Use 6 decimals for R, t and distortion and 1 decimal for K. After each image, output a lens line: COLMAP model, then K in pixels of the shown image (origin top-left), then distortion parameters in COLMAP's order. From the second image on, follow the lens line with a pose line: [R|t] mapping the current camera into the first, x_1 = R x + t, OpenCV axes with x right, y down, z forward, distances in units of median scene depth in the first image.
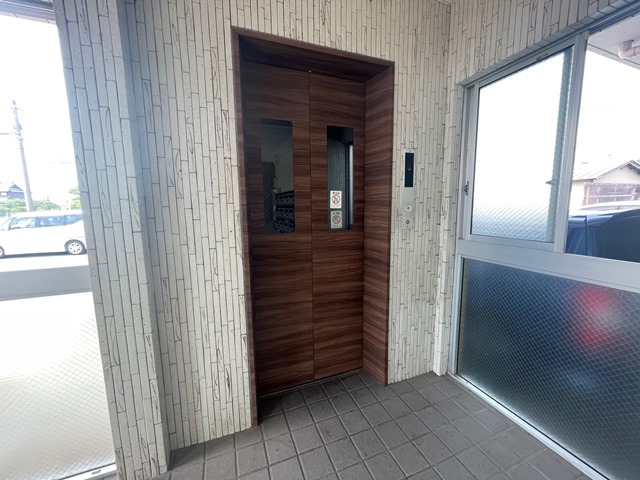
lens RADIAL K [[257.1, 0, 321.6], [0, 257.1, 239.4], [0, 0, 1]] dist [-0.000702, -0.000099]
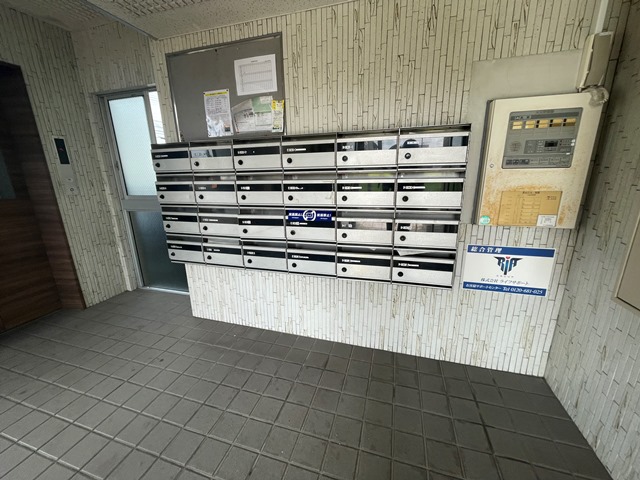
lens RADIAL K [[257.1, 0, 316.7], [0, 257.1, 239.1], [0, 0, 1]] dist [-0.000702, -0.000099]
pose [[0.622703, -0.197648, 0.757084, 0.051623], [0.115752, 0.980194, 0.160688, 0.119163], [-0.773849, -0.012427, 0.633248, -0.872943]]
